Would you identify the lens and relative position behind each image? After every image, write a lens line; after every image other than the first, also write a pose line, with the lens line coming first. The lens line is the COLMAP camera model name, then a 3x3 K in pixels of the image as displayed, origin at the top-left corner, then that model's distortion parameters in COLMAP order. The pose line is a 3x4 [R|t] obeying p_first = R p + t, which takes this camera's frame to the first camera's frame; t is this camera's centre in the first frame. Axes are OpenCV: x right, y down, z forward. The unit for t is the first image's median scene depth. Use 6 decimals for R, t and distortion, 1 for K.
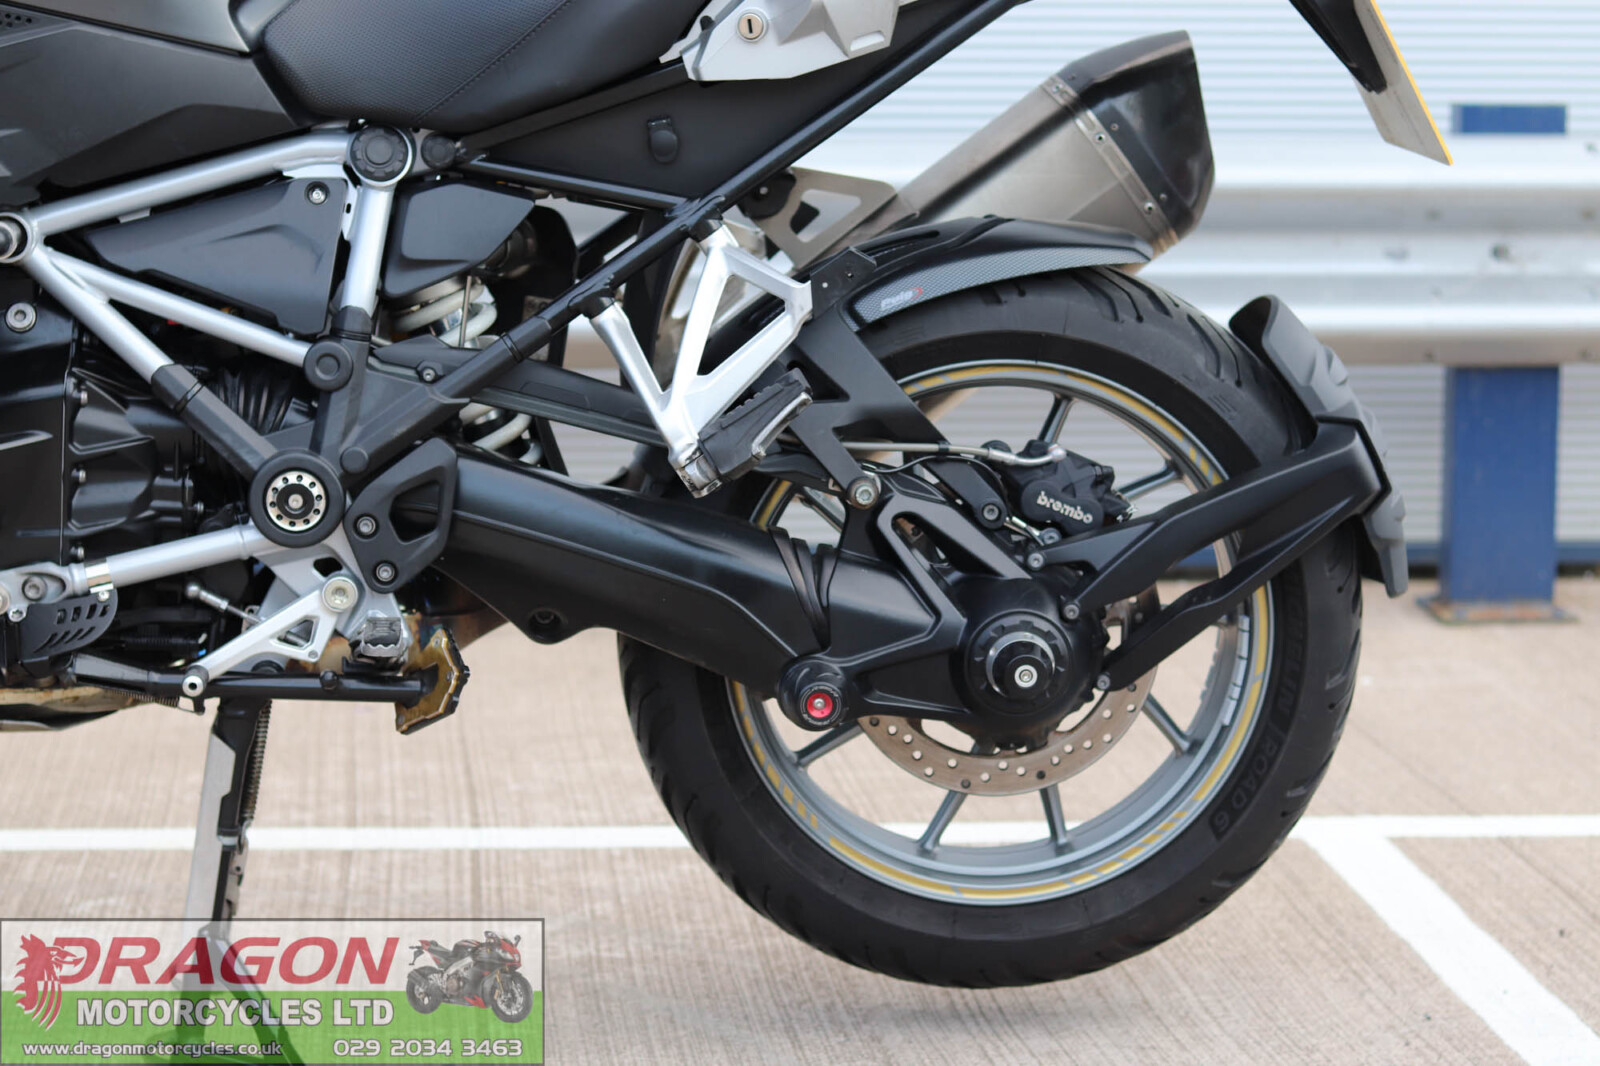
lens RADIAL K [[3800.7, 0, 800.0], [0, 3800.7, 533.0], [0, 0, 1]] dist [-0.082357, -0.416134]
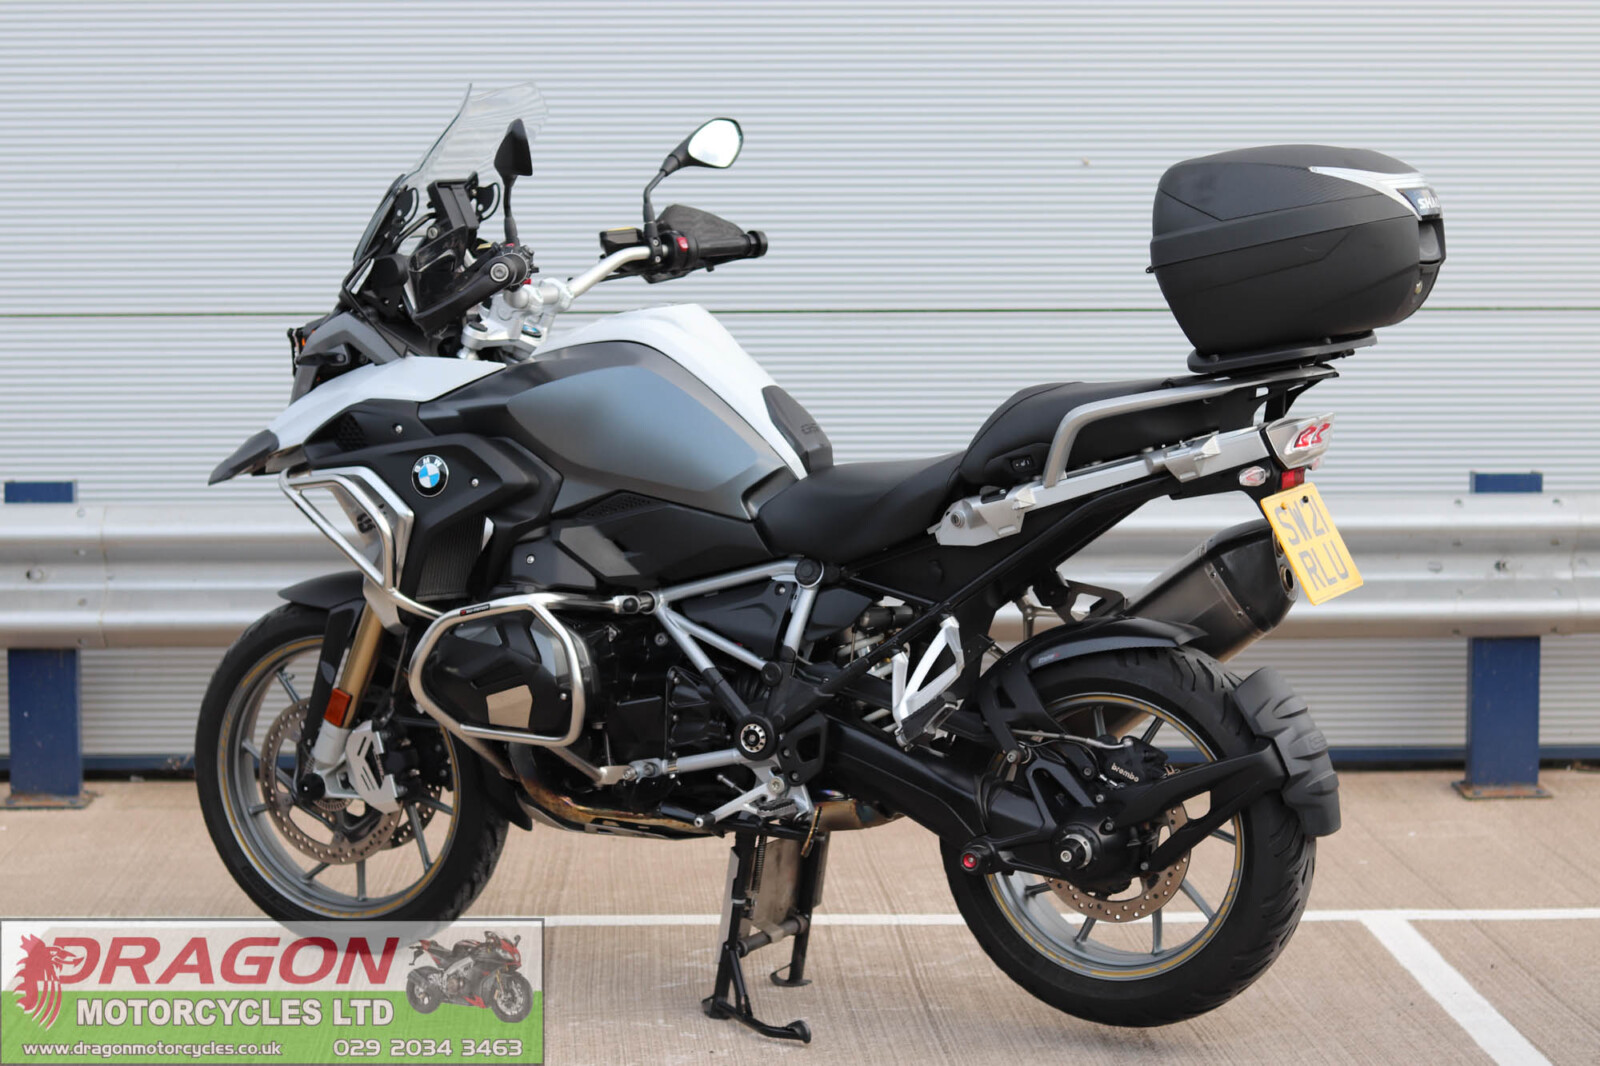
lens RADIAL K [[3800.7, 0, 800.0], [0, 3800.7, 533.0], [0, 0, 1]] dist [-0.082357, -0.416134]
pose [[0.839850, 0.046681, -0.540807, 0.990018], [-0.075946, 0.996601, -0.031916, -0.054943], [0.537479, 0.067876, 0.840541, -0.723949]]
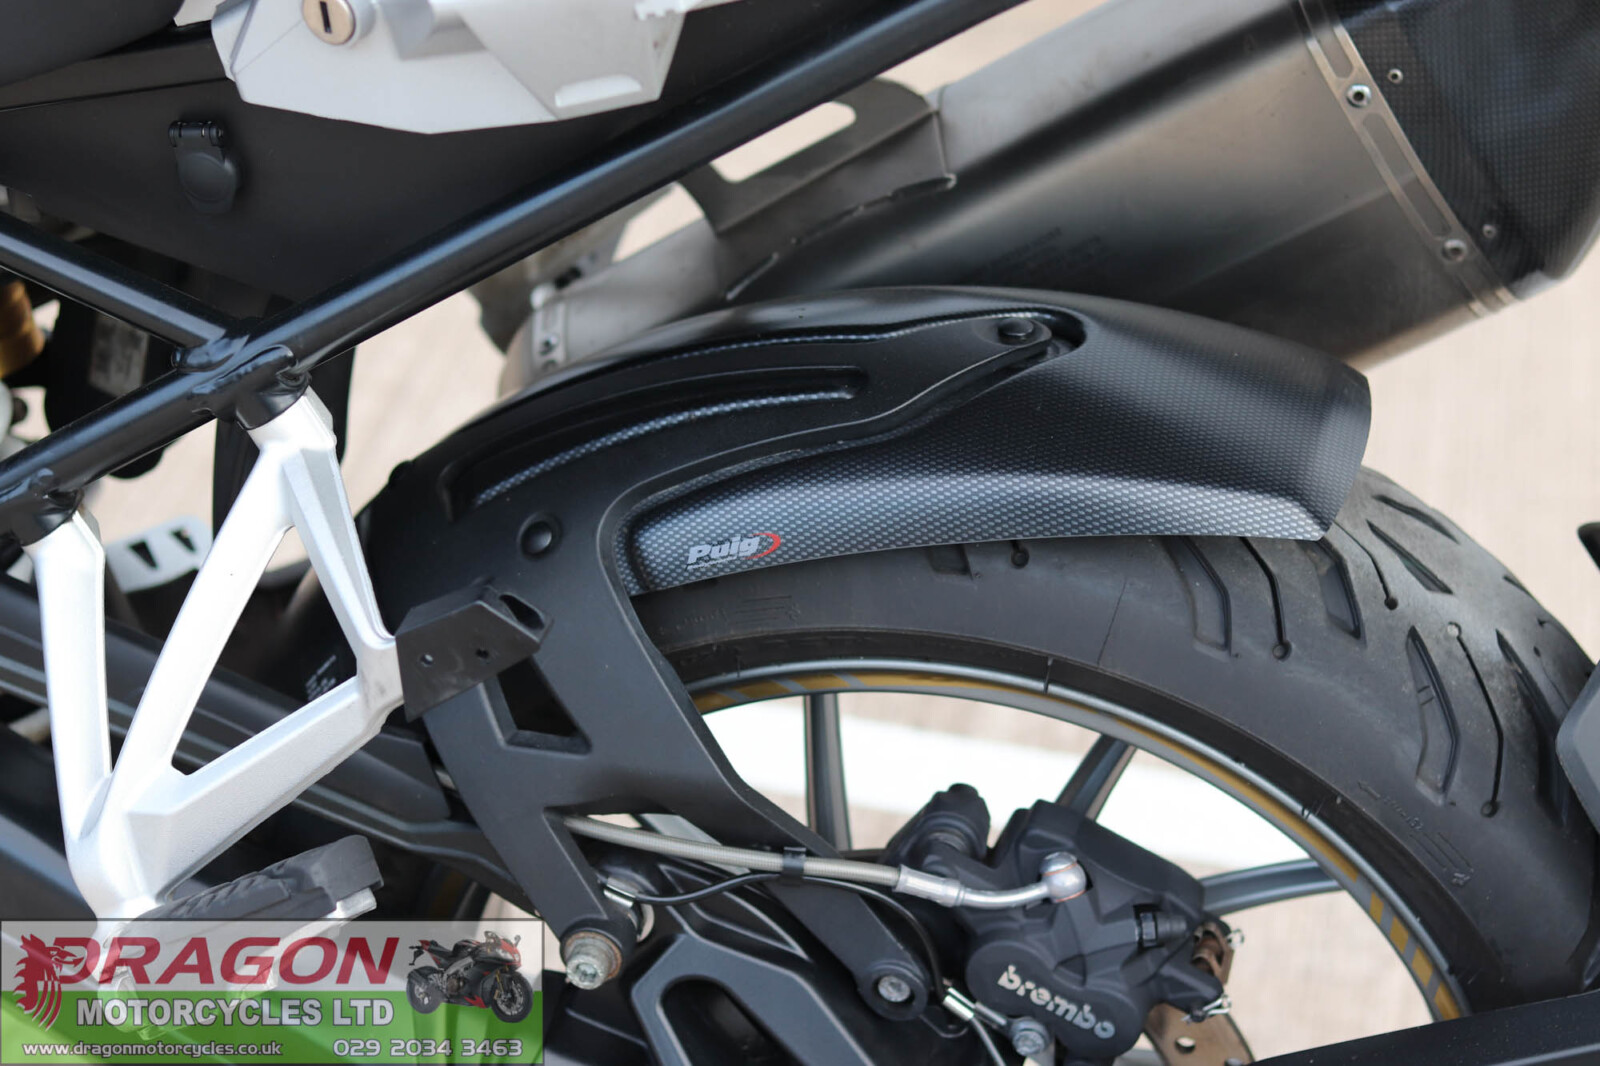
lens RADIAL K [[3800.7, 0, 800.0], [0, 3800.7, 533.0], [0, 0, 1]] dist [-0.082357, -0.416134]
pose [[0.957272, 0.186176, -0.221291, 0.135378], [-0.092500, 0.922128, 0.375664, -0.237008], [0.273998, -0.339143, 0.899948, 0.613957]]
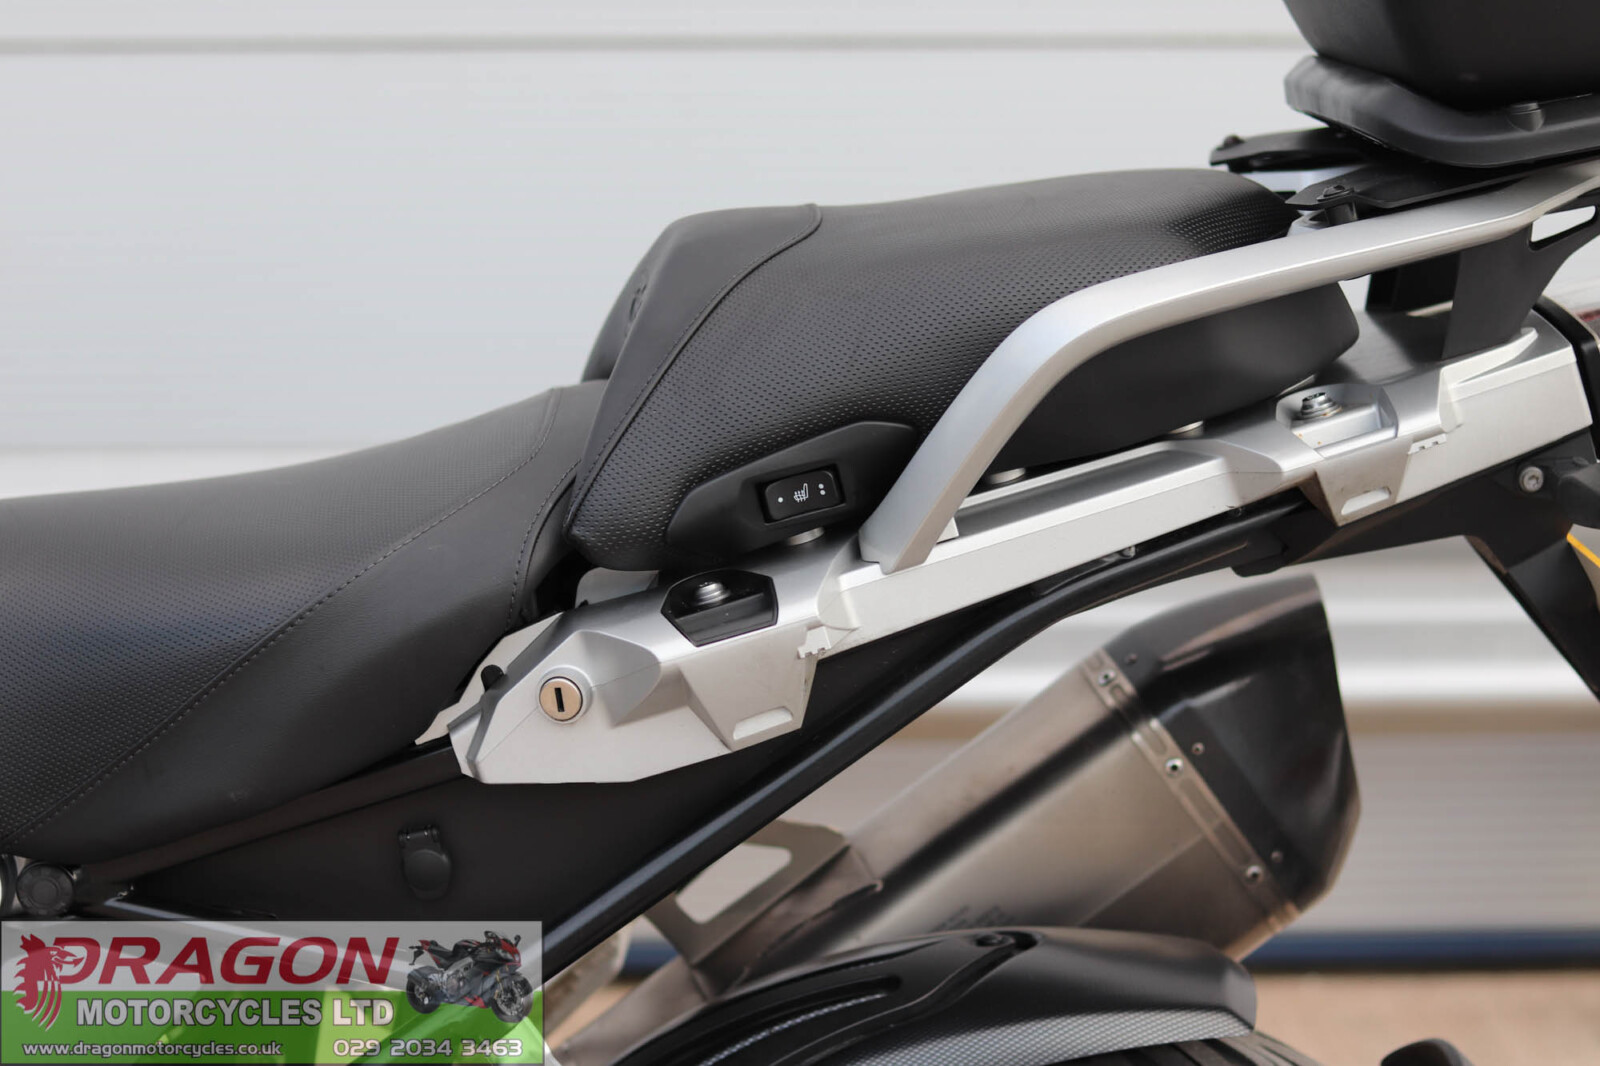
lens RADIAL K [[3800.7, 0, 800.0], [0, 3800.7, 533.0], [0, 0, 1]] dist [-0.082357, -0.416134]
pose [[0.999467, 0.000627, -0.032631, 0.041796], [-0.000156, 0.999896, 0.014439, -0.164493], [0.032636, -0.014427, 0.999363, 0.413755]]
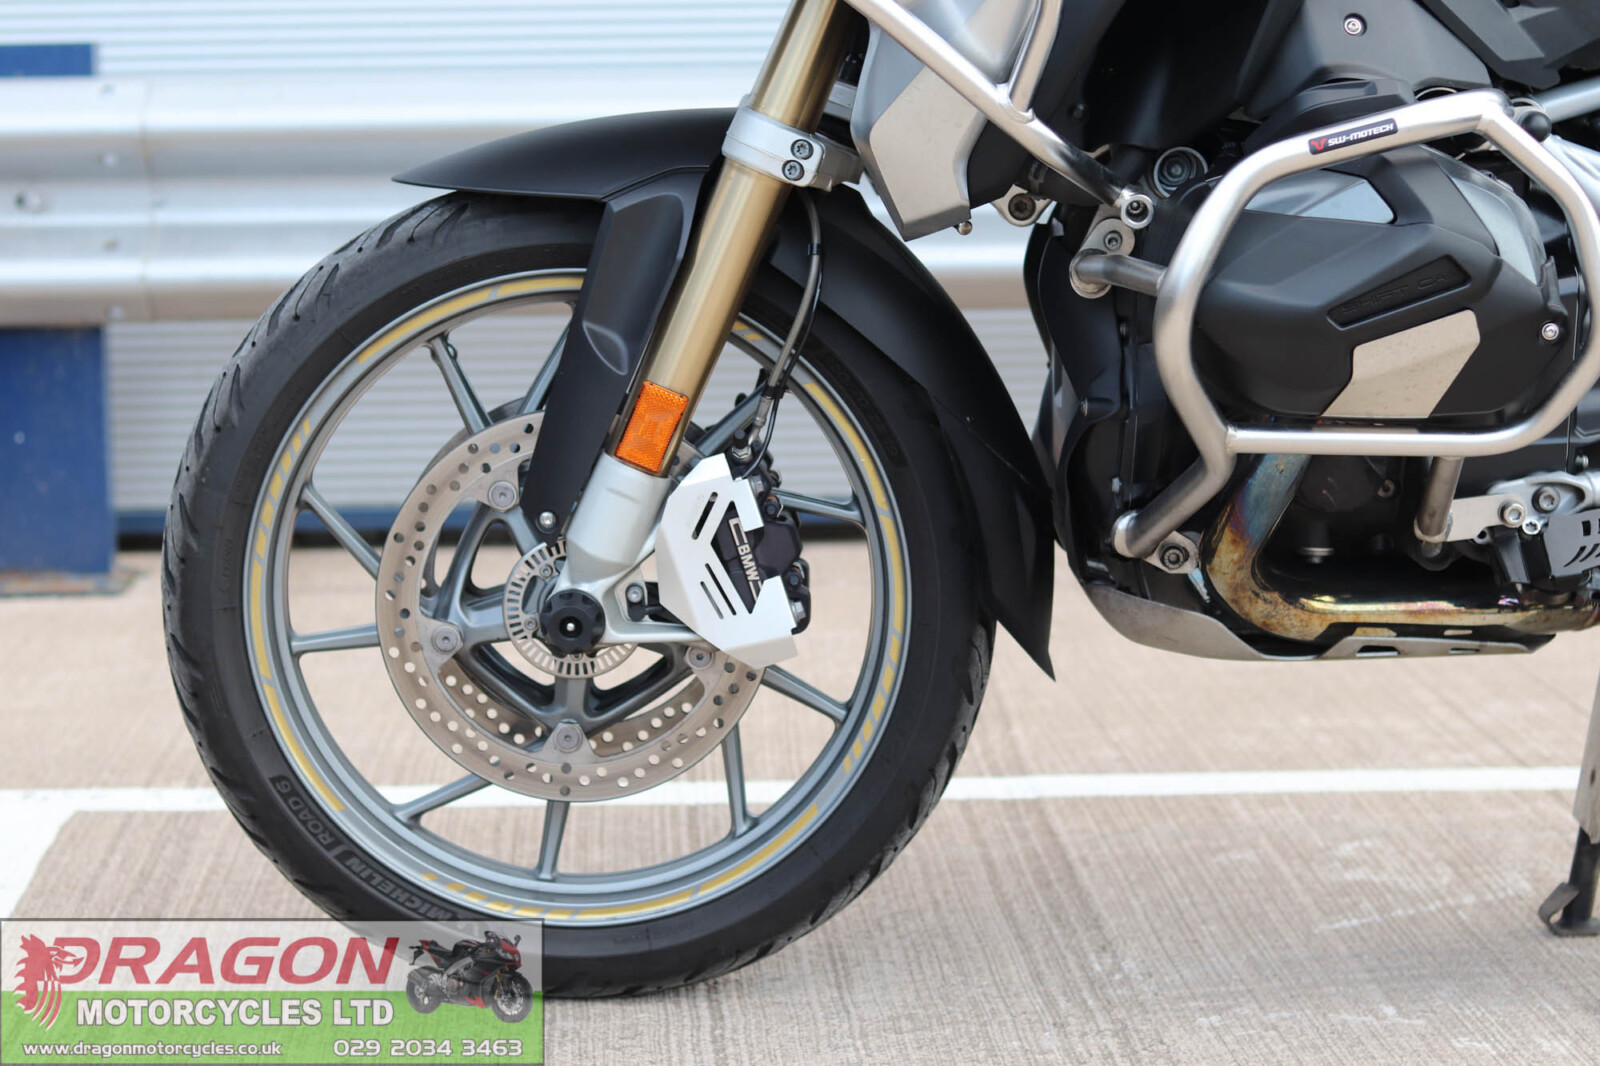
lens RADIAL K [[3800.7, 0, 800.0], [0, 3800.7, 533.0], [0, 0, 1]] dist [-0.082357, -0.416134]
pose [[0.999211, -0.007903, -0.038930, -0.347708], [0.008003, 0.999965, 0.002398, 0.019090], [0.038910, -0.002707, 0.999239, 0.055395]]
